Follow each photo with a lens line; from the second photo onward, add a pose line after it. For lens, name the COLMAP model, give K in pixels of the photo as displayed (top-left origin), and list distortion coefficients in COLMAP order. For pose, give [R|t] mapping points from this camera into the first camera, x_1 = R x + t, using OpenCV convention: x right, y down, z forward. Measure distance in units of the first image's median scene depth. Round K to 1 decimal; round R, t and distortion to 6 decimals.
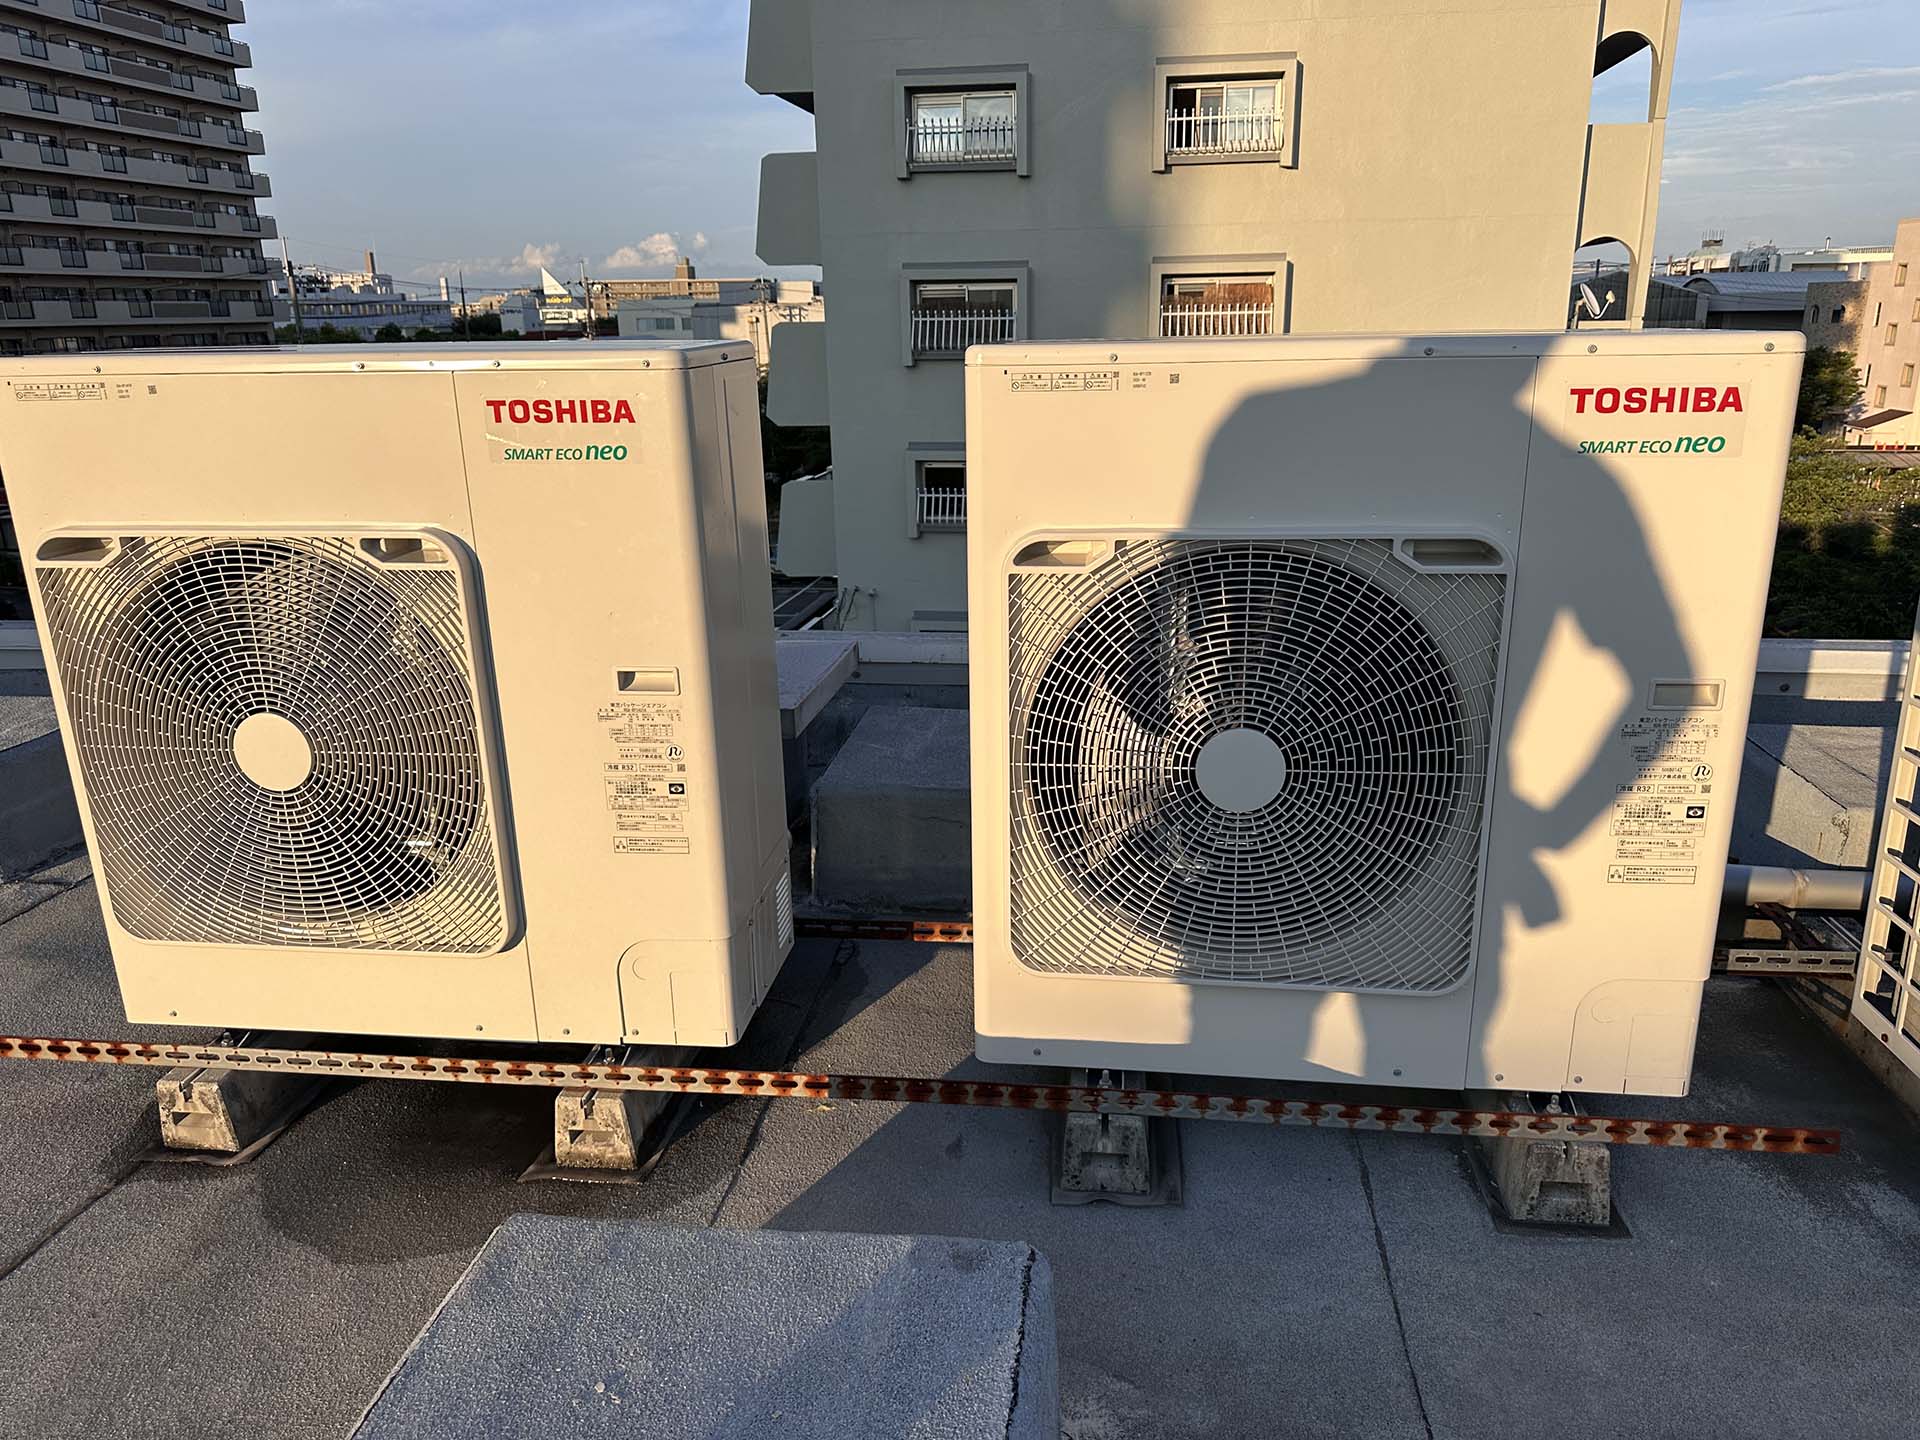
lens RADIAL K [[1349.3, 0, 960.0], [0, 1349.3, 720.0], [0, 0, 1]] dist [0.040463, -0.045810]
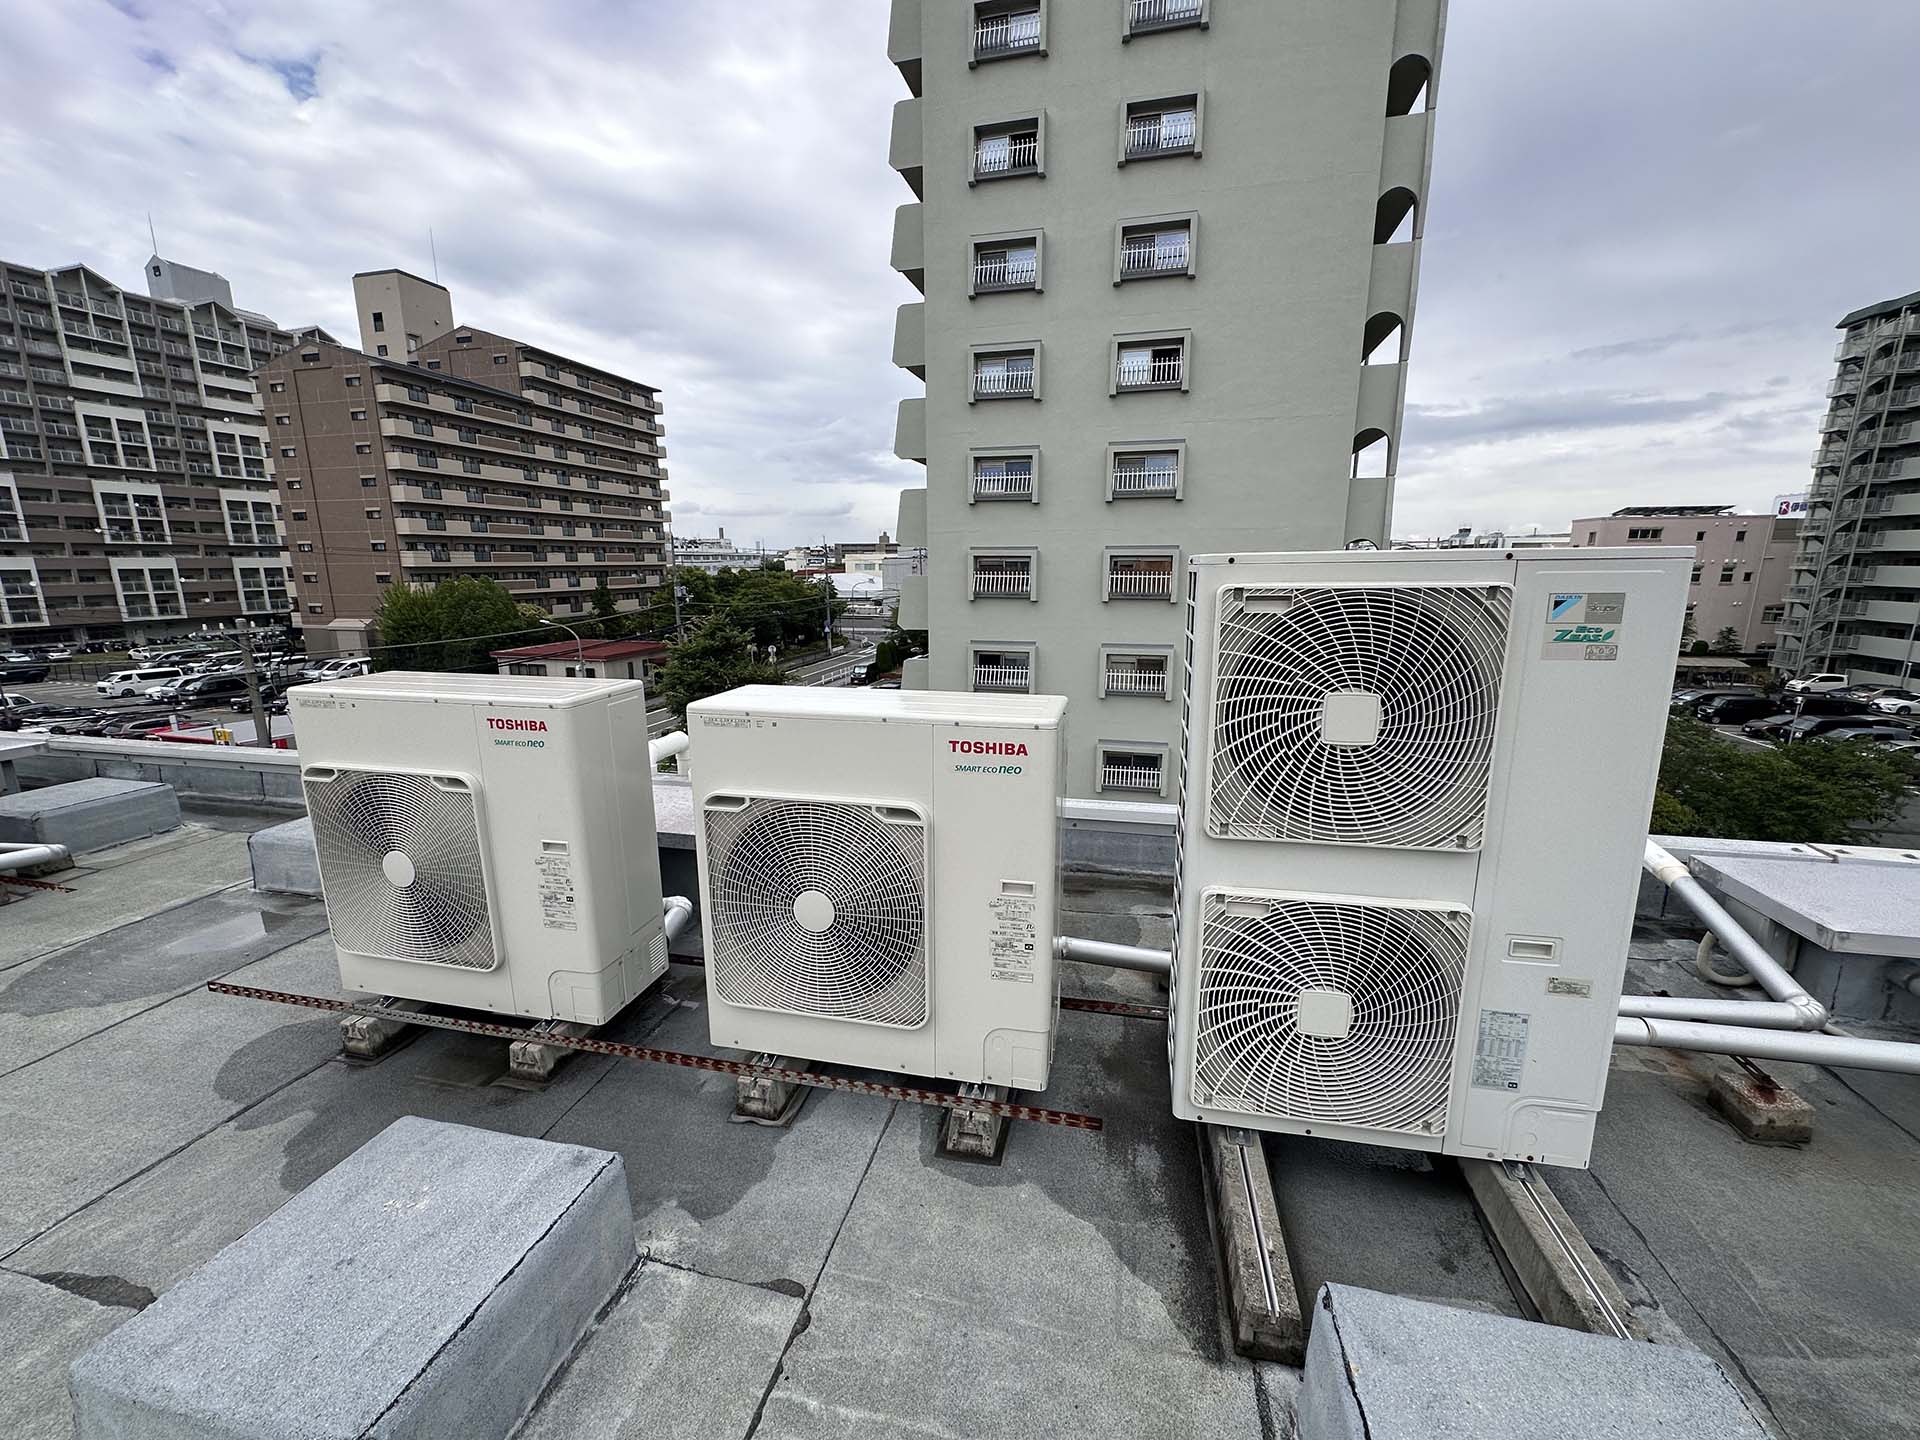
lens RADIAL K [[755.5, 0, 960.0], [0, 755.5, 720.0], [0, 0, 1]] dist [-0.003319, -0.000370]
pose [[0.995390, 0.034937, -0.089321, 0.044263], [-0.042353, 0.995688, -0.082529, -0.014053], [0.086052, 0.085931, 0.992578, -0.011386]]
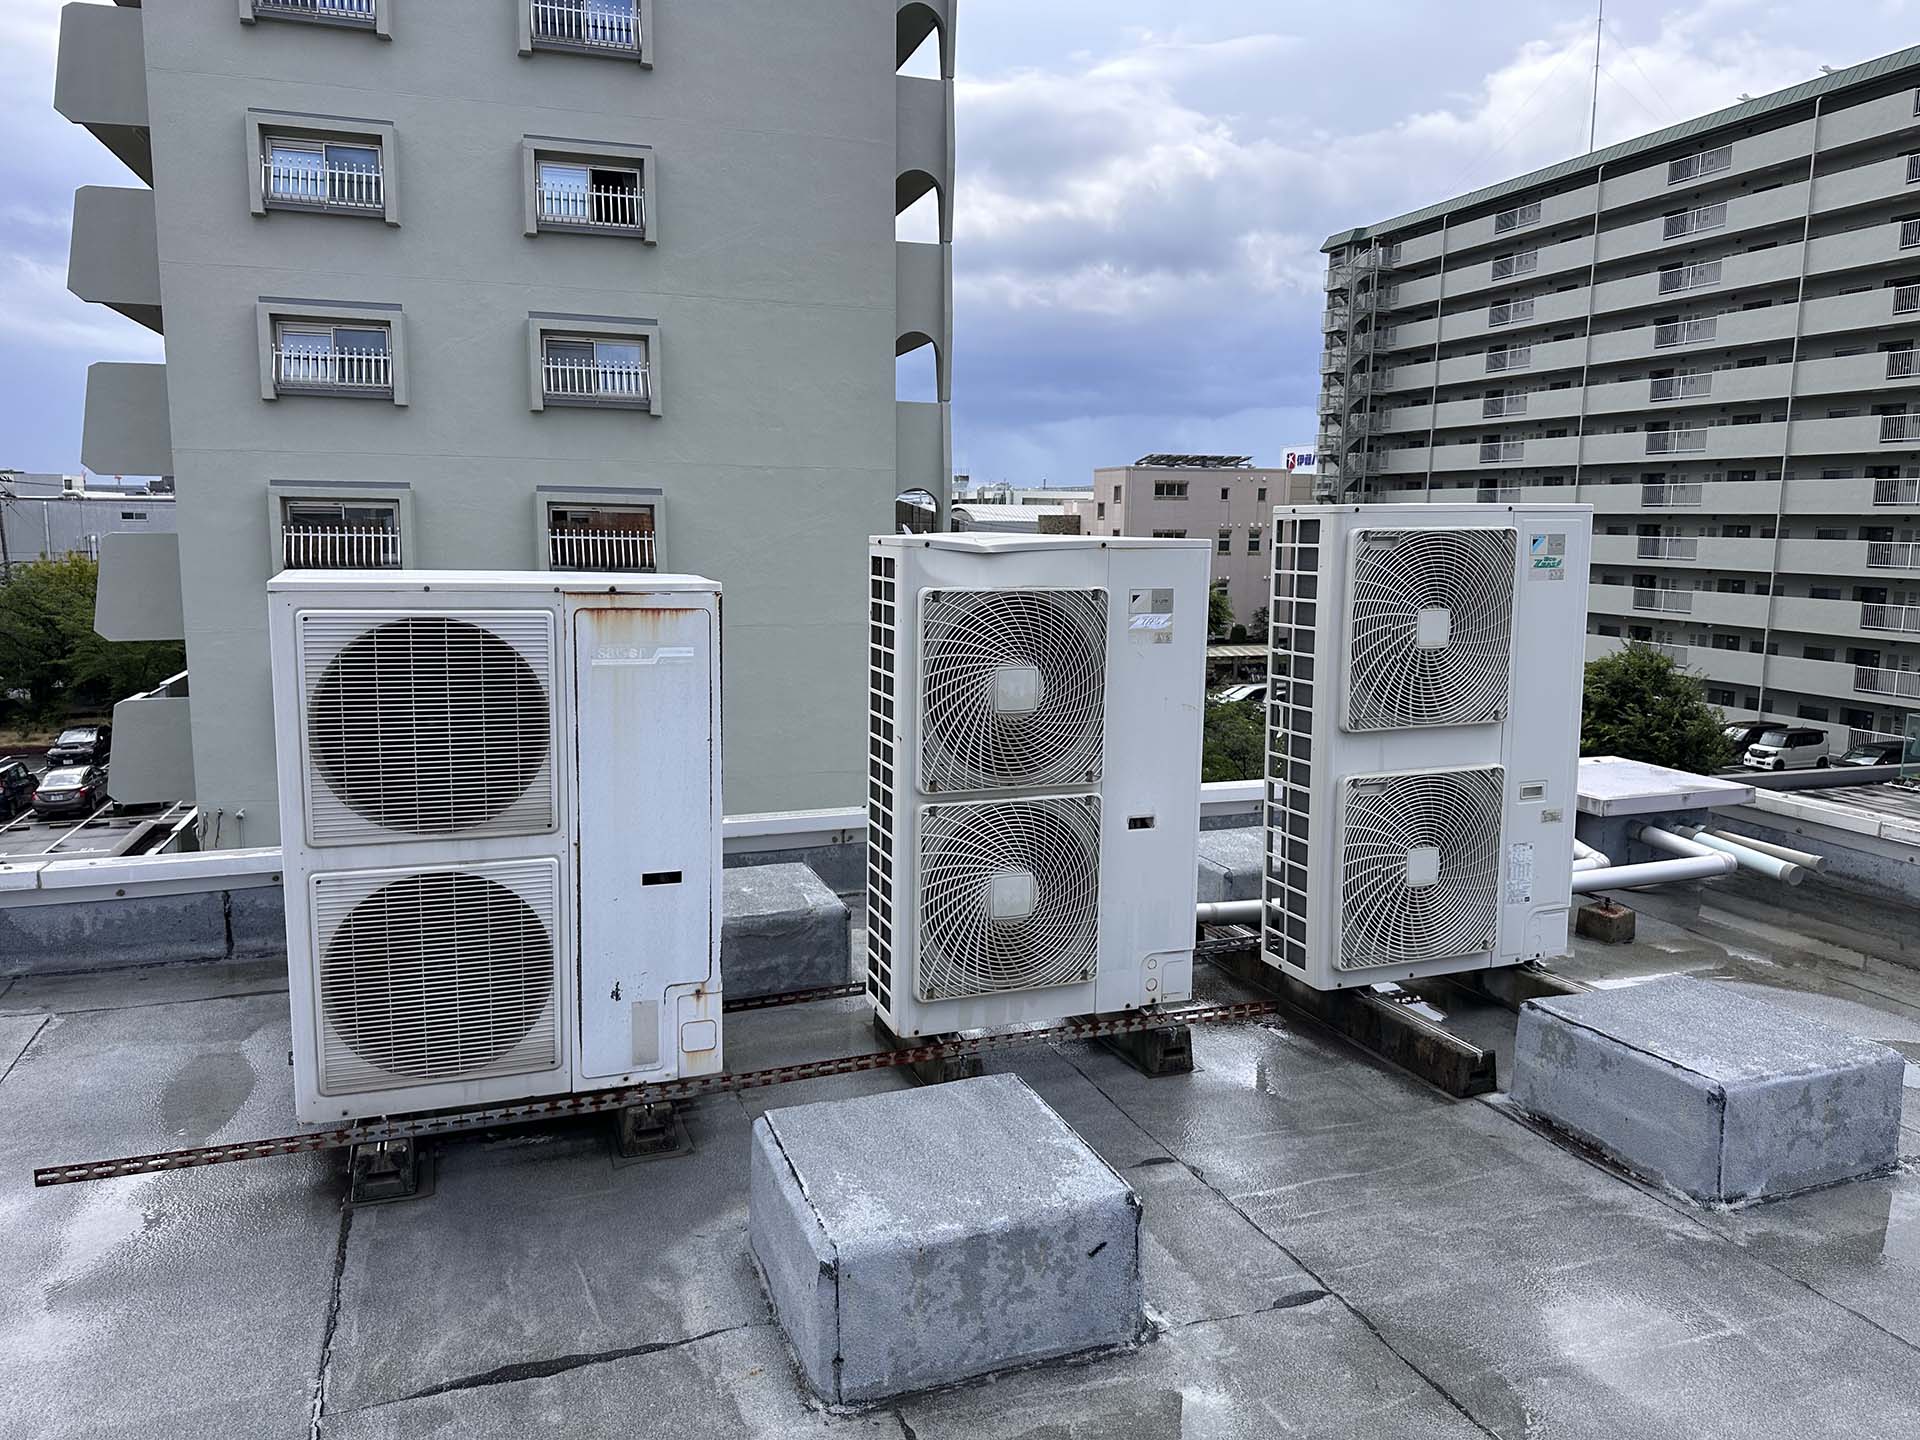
lens RADIAL K [[1324.6, 0, 966.4], [0, 1324.6, 709.4], [0, 0, 1]] dist [0.084294, -0.139572]
pose [[0.884115, -0.036146, 0.465869, -0.057076], [0.106483, 0.986356, -0.125550, 0.003458], [-0.454974, 0.160608, 0.875902, -0.056778]]
